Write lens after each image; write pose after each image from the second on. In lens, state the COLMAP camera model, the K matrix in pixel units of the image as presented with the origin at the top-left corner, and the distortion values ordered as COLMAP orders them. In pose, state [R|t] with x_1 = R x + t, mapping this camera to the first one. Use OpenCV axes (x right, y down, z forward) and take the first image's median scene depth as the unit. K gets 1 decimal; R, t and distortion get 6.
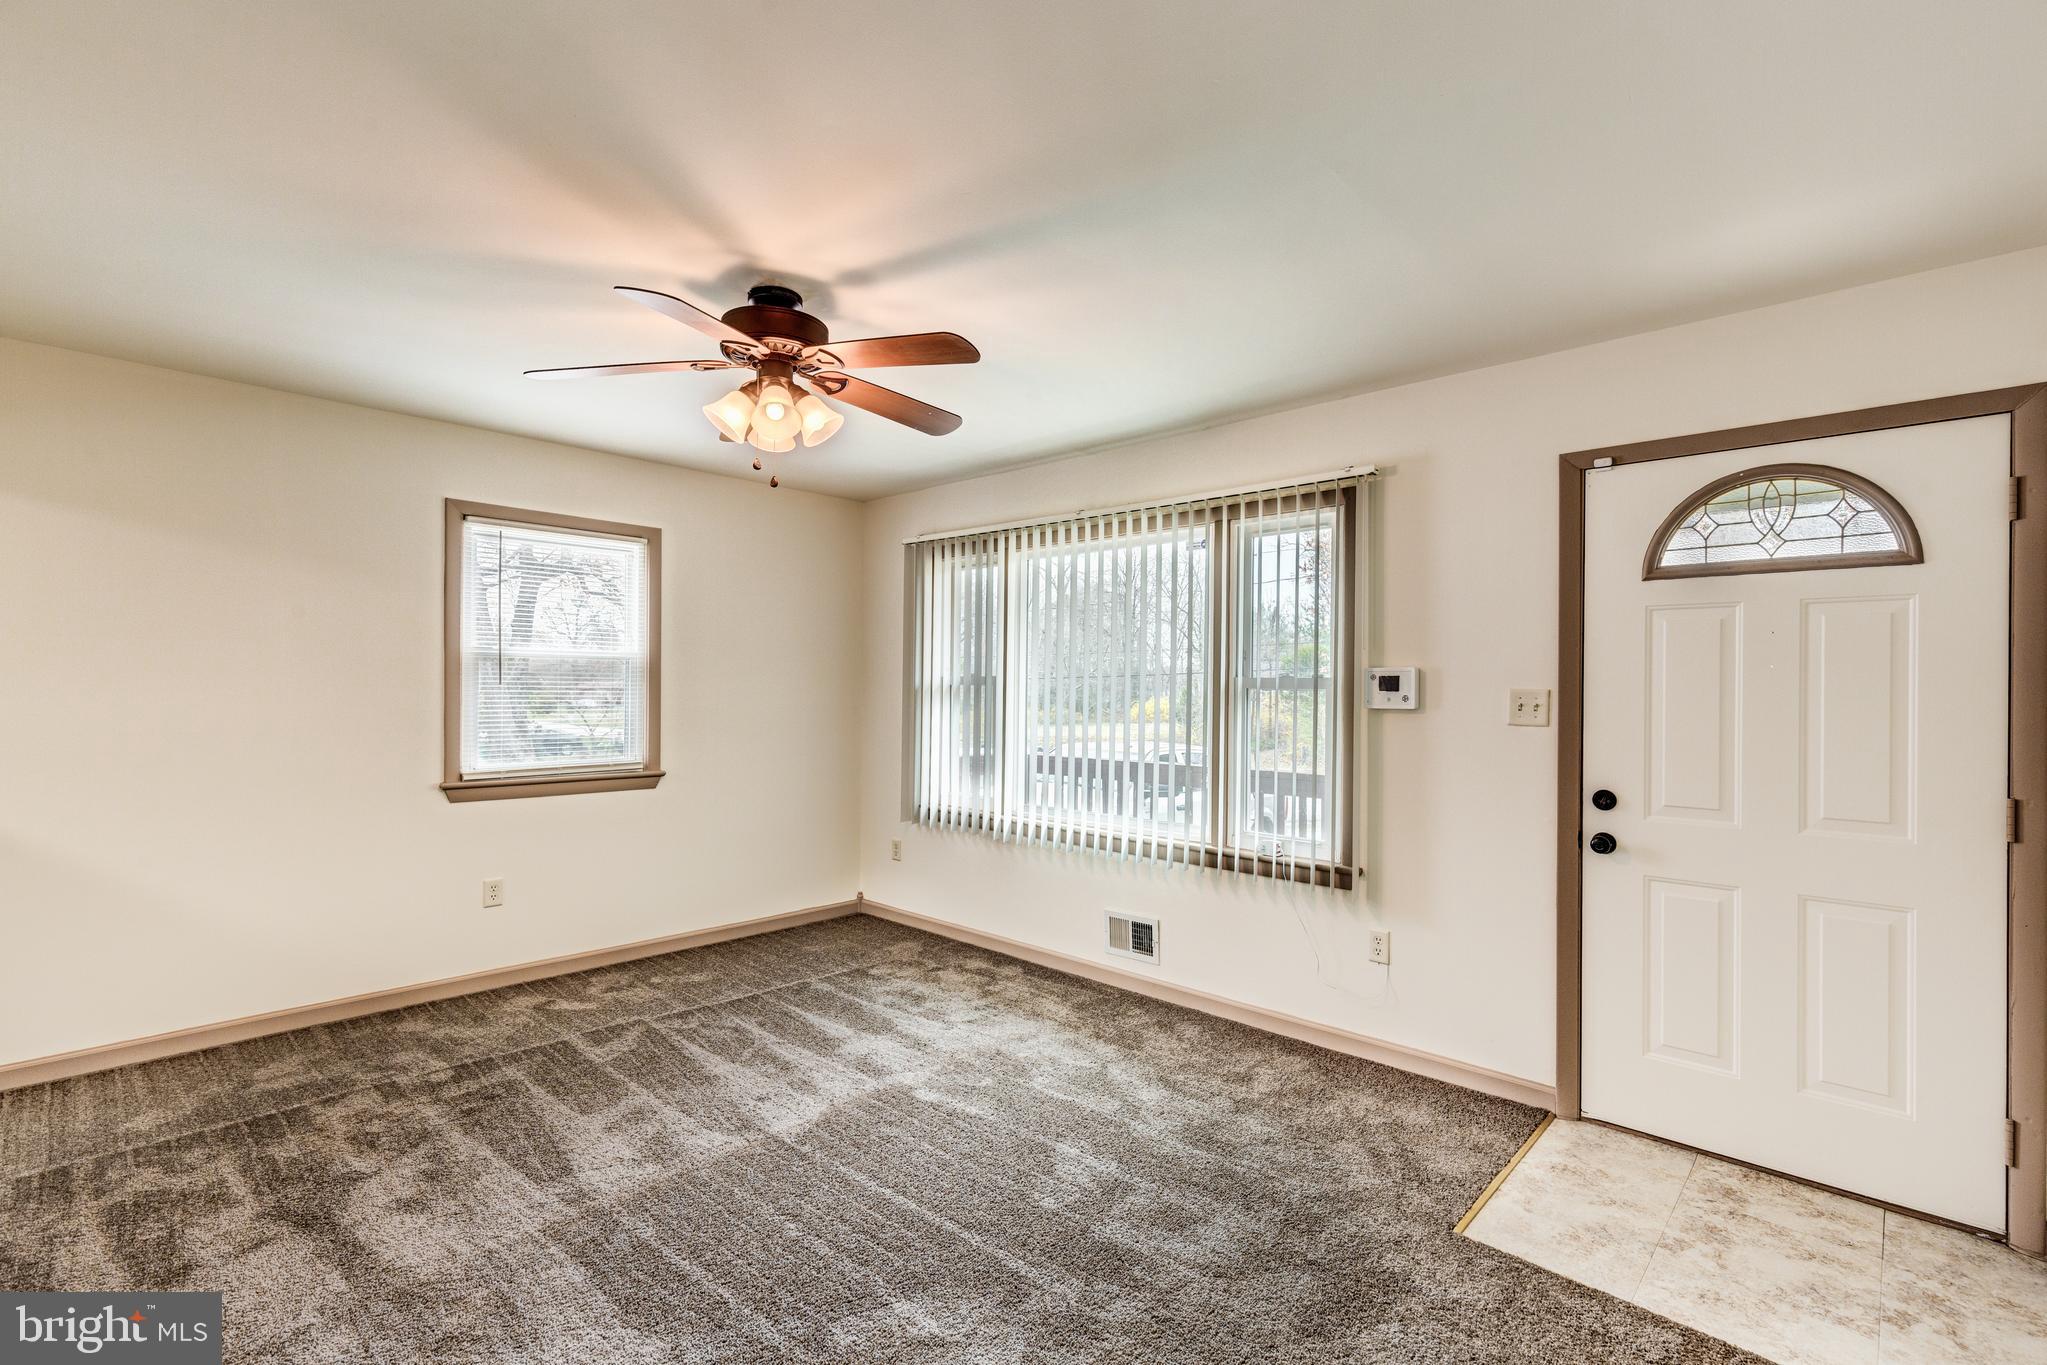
lens RADIAL K [[932.4, 0, 1044.8], [0, 932.4, 685.0], [0, 0, 1]] dist [0.003886, 0.000268]
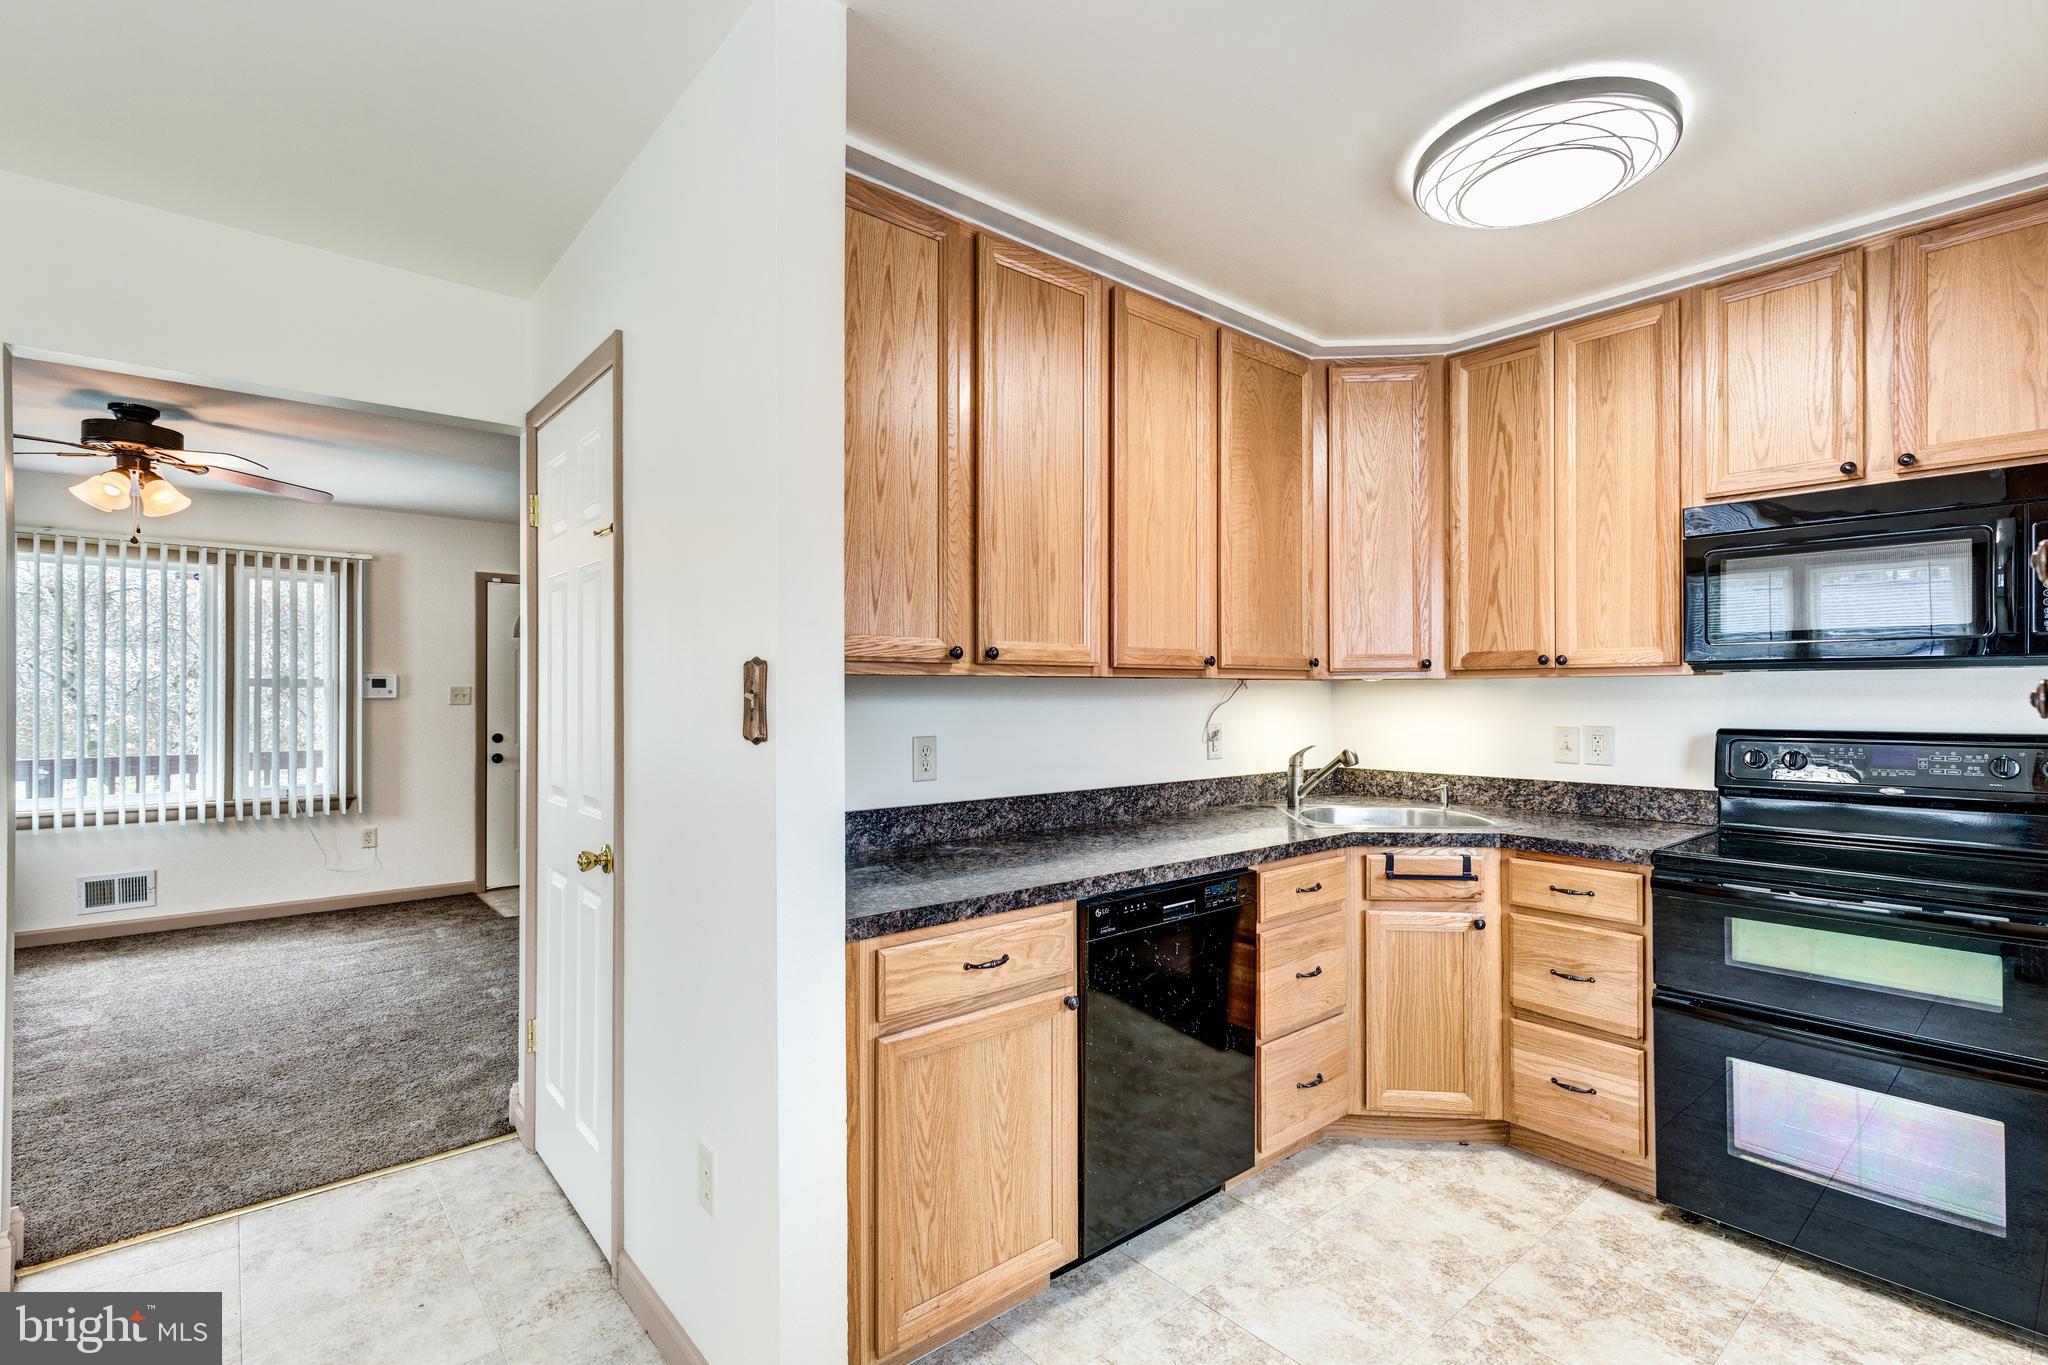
lens RADIAL K [[946.0, 0, 1019.7], [0, 946.0, 684.8], [0, 0, 1]] dist [0.003680, 0.000609]
pose [[0.114387, -0.000883, 0.993436, -1.395261], [-0.003658, 0.999992, 0.001310, -0.006015], [-0.993430, -0.003784, 0.114383, -0.427862]]
